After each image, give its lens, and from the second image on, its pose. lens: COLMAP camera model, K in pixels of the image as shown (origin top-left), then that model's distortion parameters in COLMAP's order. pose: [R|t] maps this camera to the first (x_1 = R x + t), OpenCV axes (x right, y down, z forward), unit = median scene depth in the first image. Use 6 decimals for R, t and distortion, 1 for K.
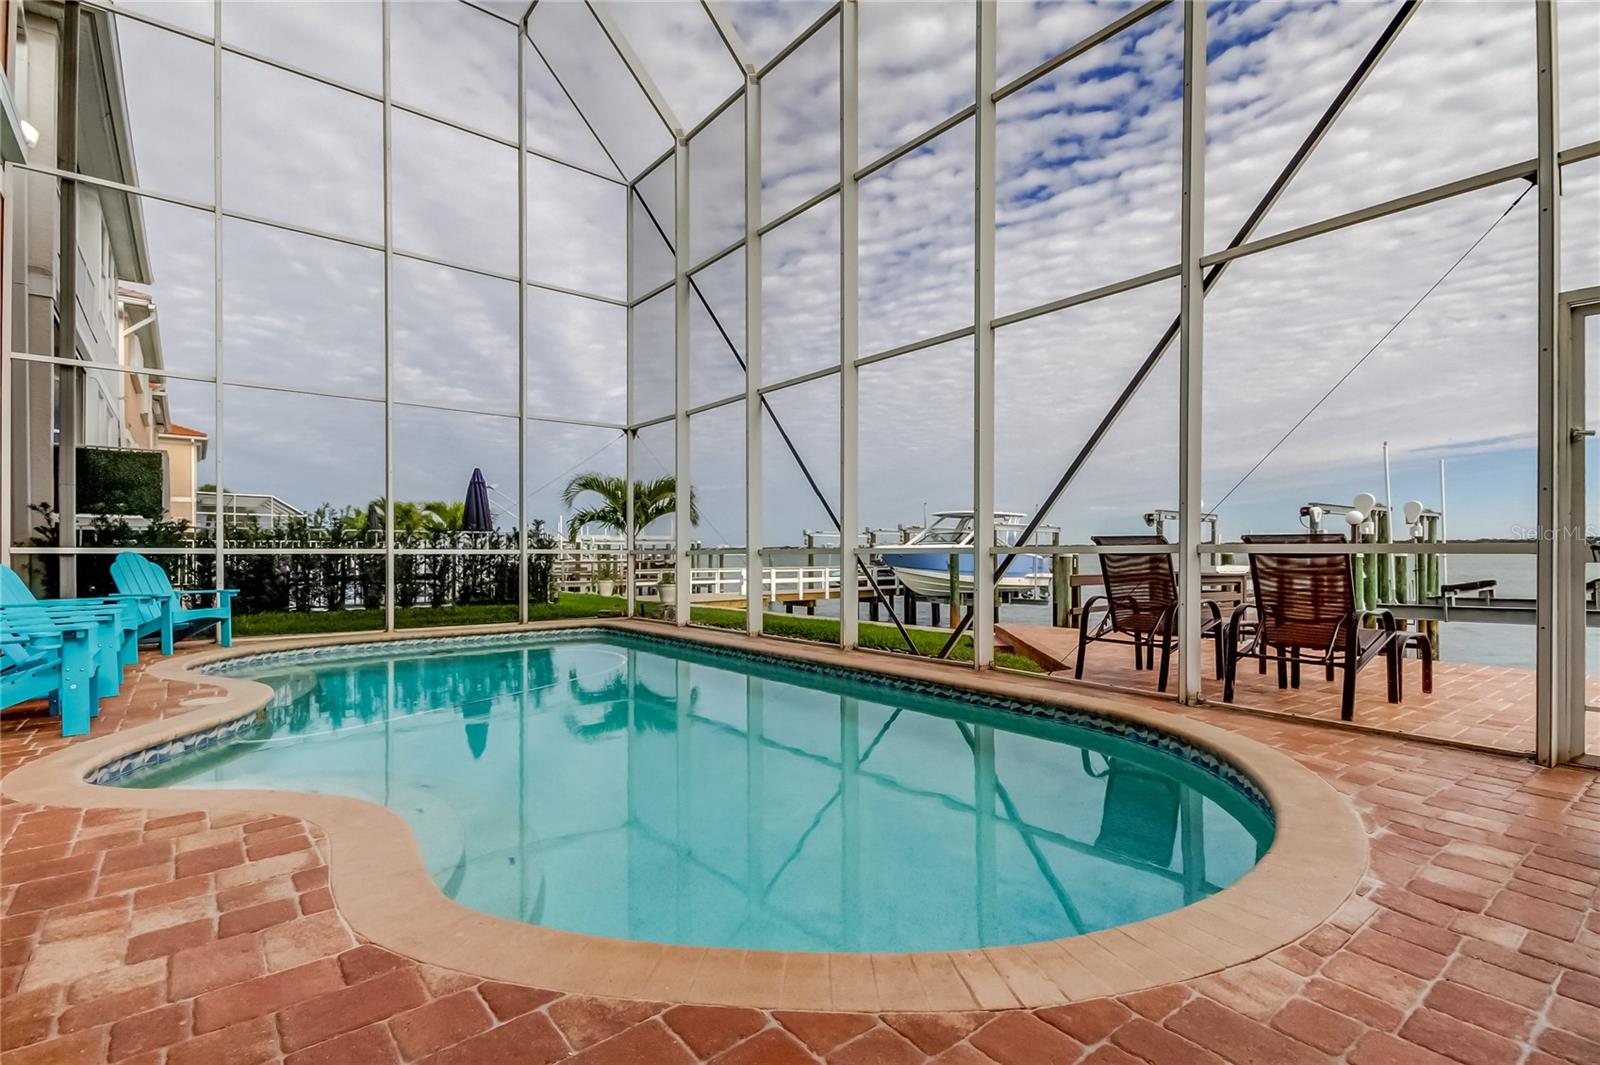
lens RADIAL K [[751.1, 0, 793.0], [0, 751.1, 553.3], [0, 0, 1]] dist [0.018827, -0.002675]
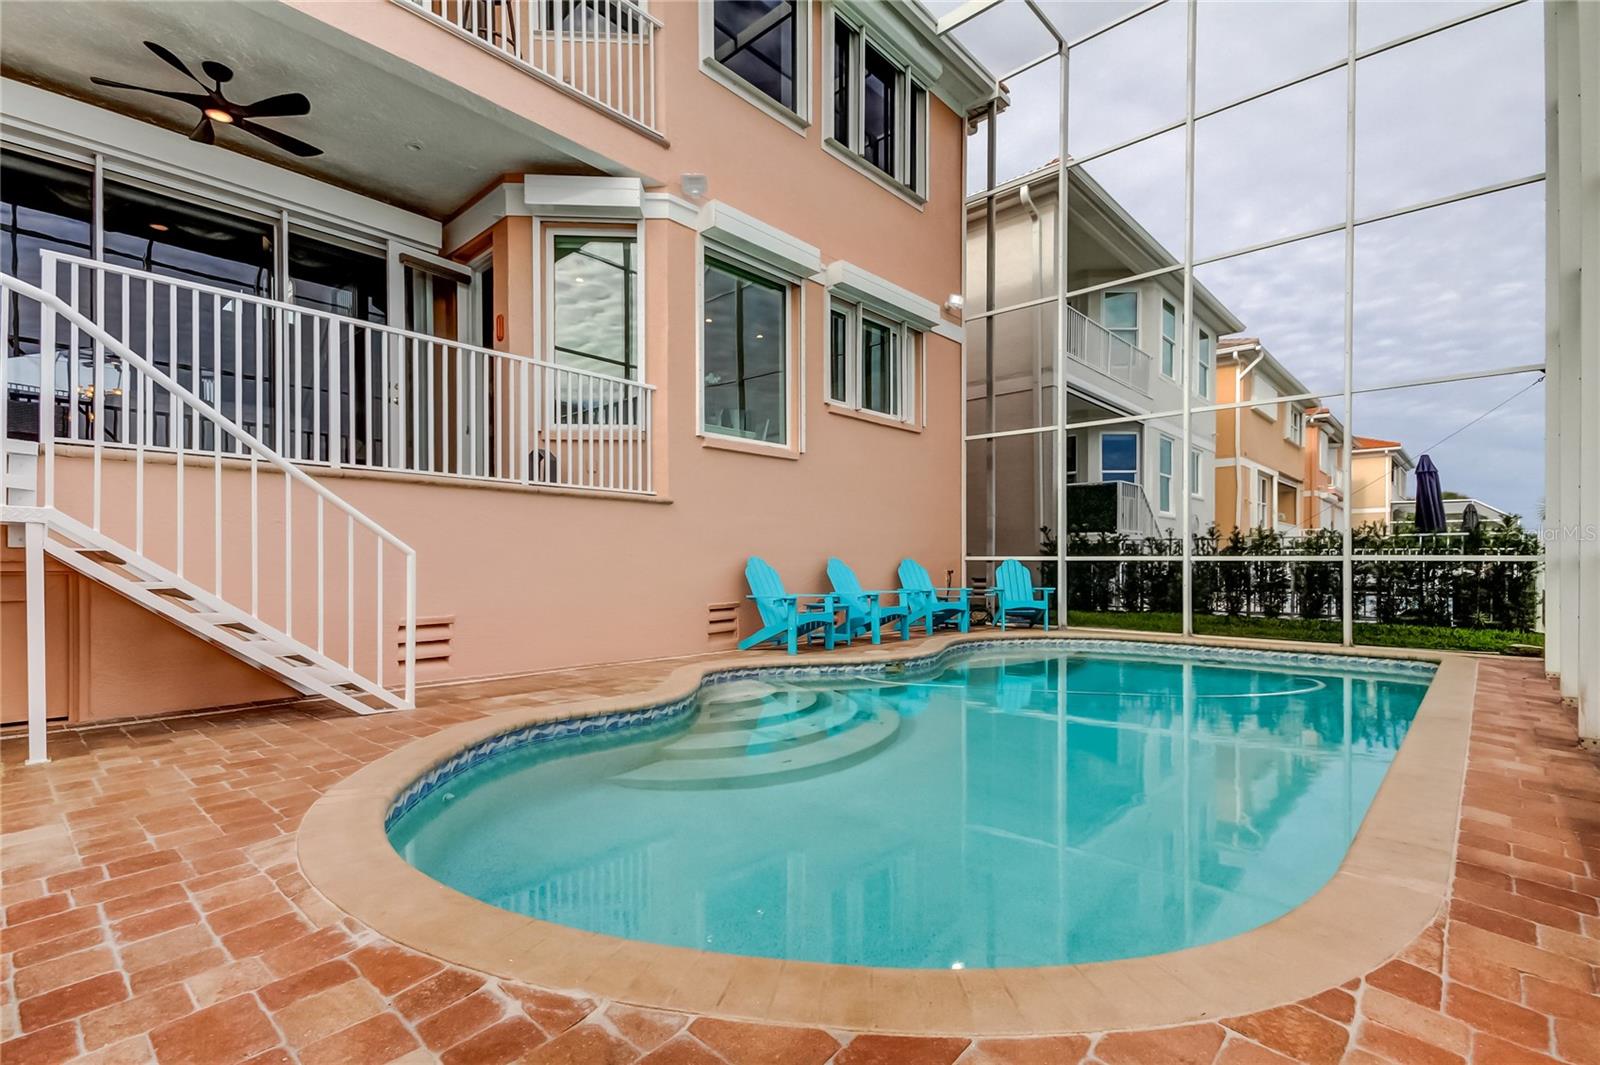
lens RADIAL K [[751.1, 0, 810.0], [0, 751.1, 564.2], [0, 0, 1]] dist [0.018827, -0.002675]
pose [[0.170745, 0.003748, -0.985308, 0.358290], [-0.001982, 0.999992, 0.003460, 0.003310], [0.985313, 0.001362, 0.170751, 0.286920]]
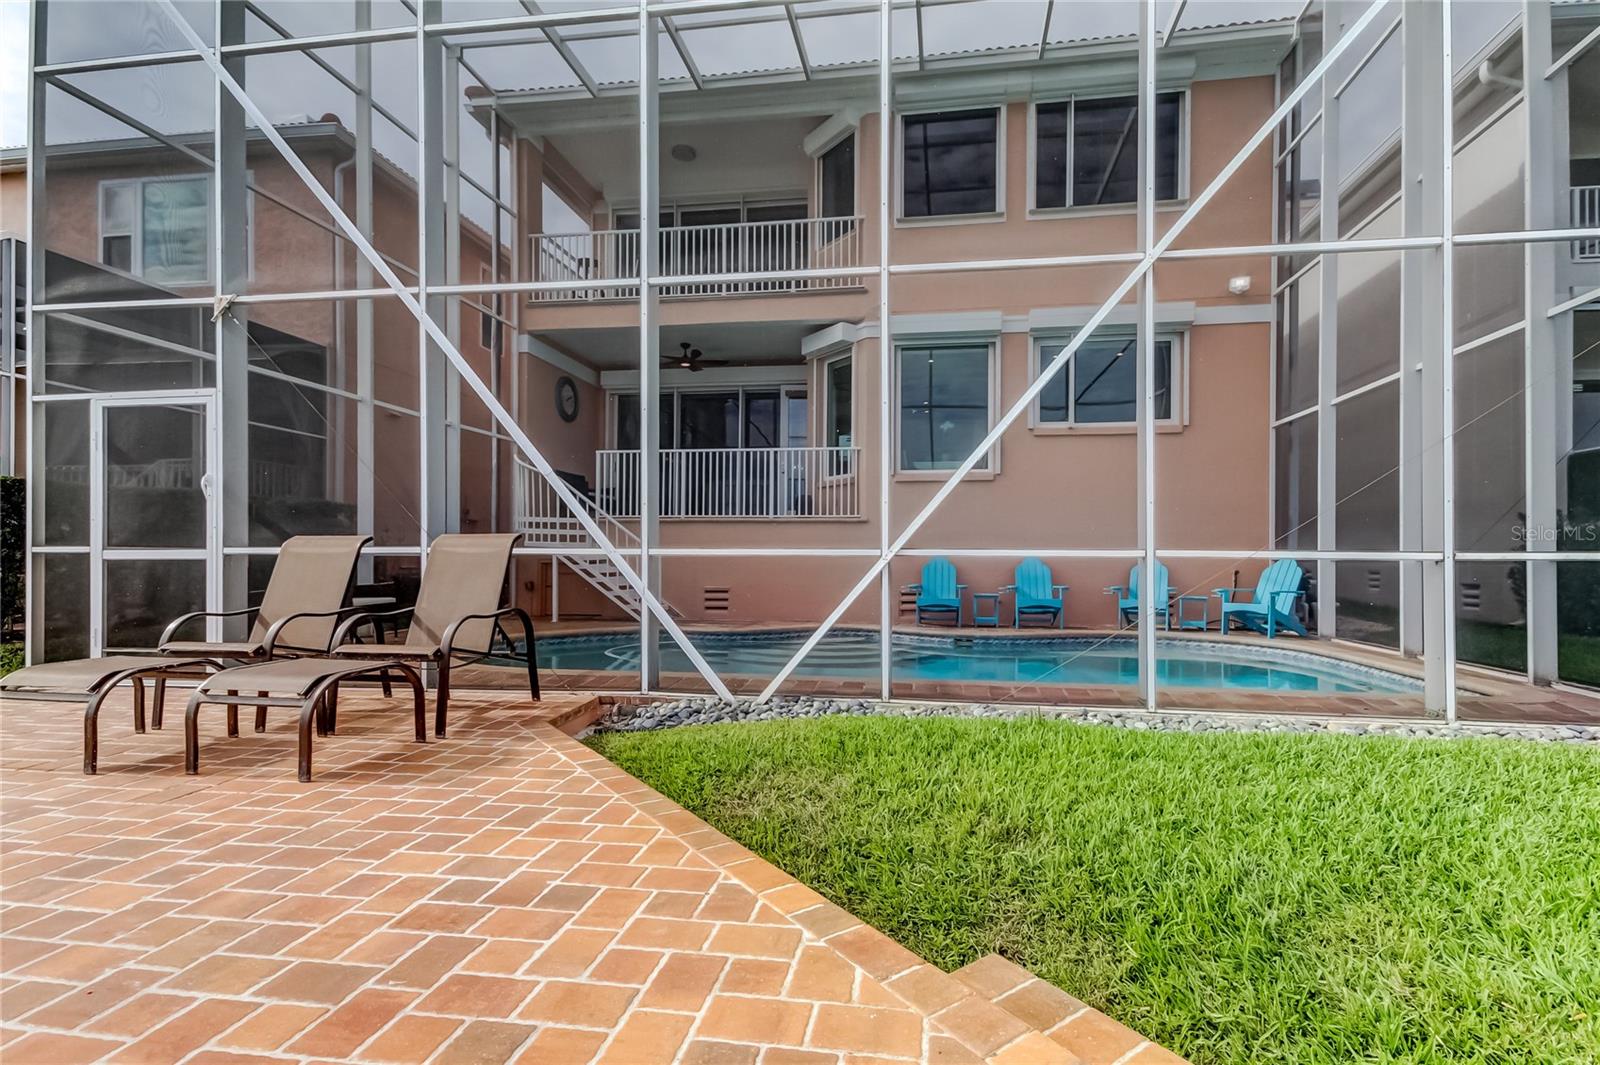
lens RADIAL K [[751.1, 0, 792.8], [0, 751.1, 552.4], [0, 0, 1]] dist [0.018827, -0.002675]
pose [[-0.713416, -0.007826, -0.700697, 0.465653], [-0.002743, 0.999961, -0.008376, 0.001546], [0.700736, -0.004053, -0.713410, 0.924578]]
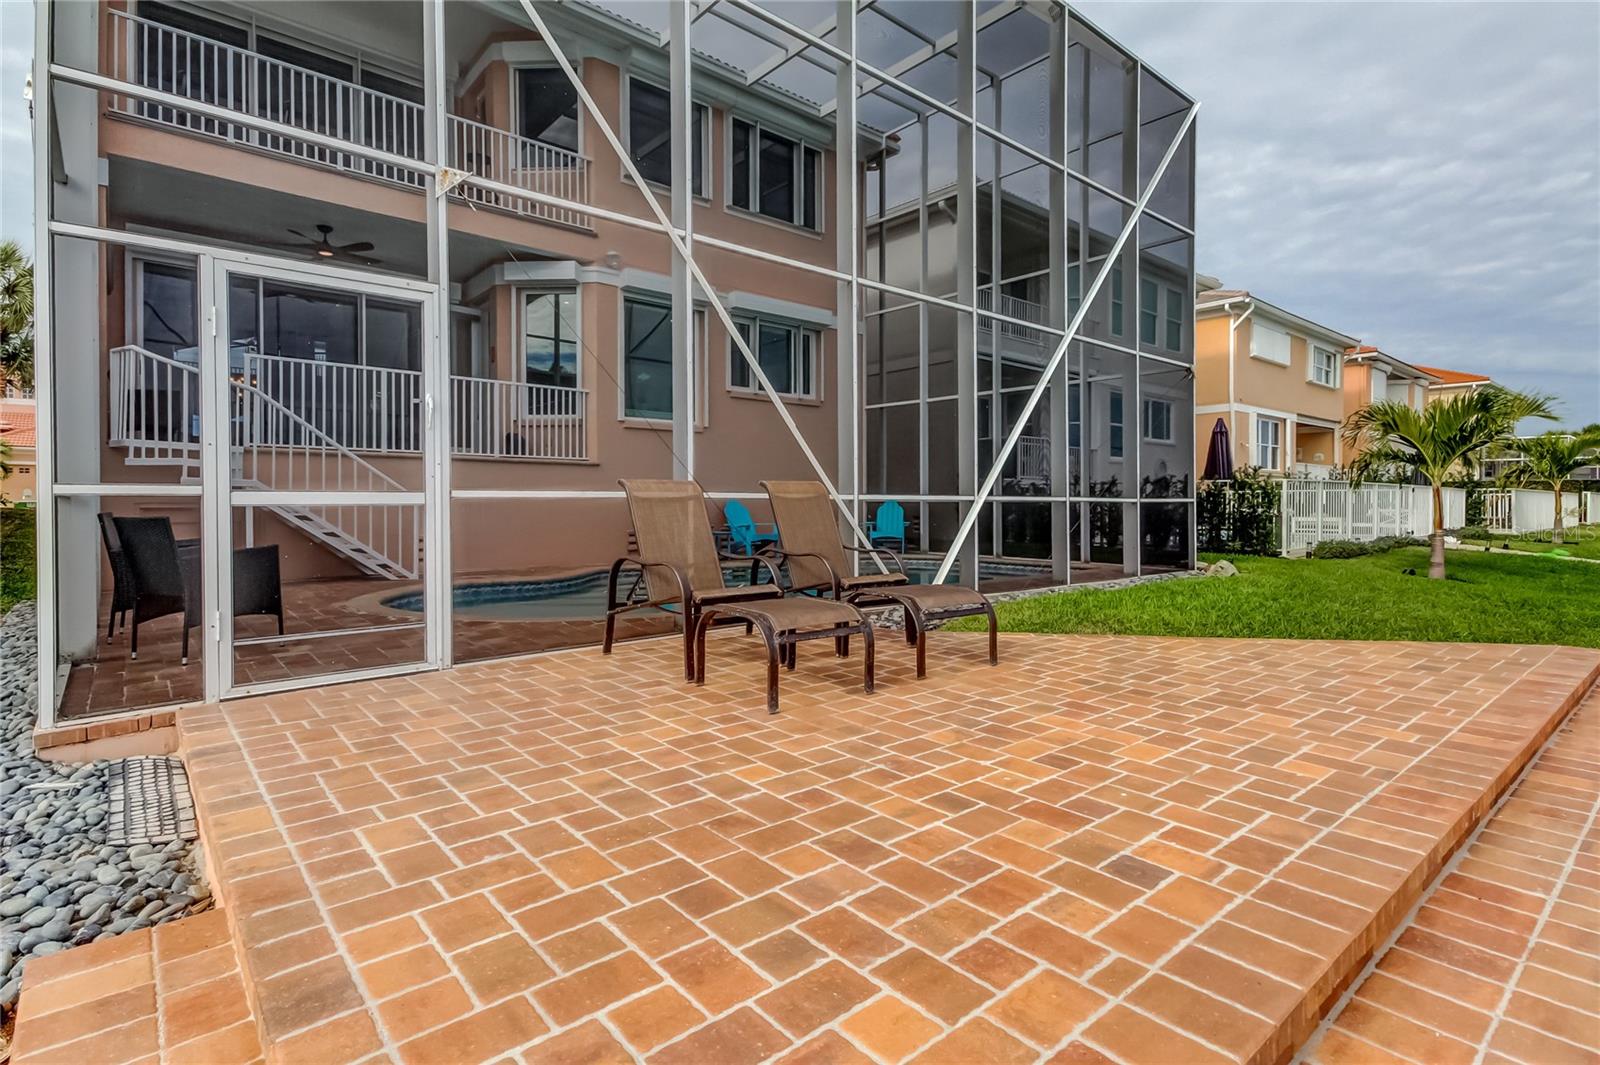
lens RADIAL K [[785.0, 0, 835.7], [0, 785.0, 503.9], [0, 0, 1]] dist [0.016038, 0.000113]
pose [[0.075200, 0.002617, -0.997165, 0.773155], [-0.001290, 0.999996, 0.002528, 0.001941], [0.997168, 0.001096, 0.075203, 0.518408]]
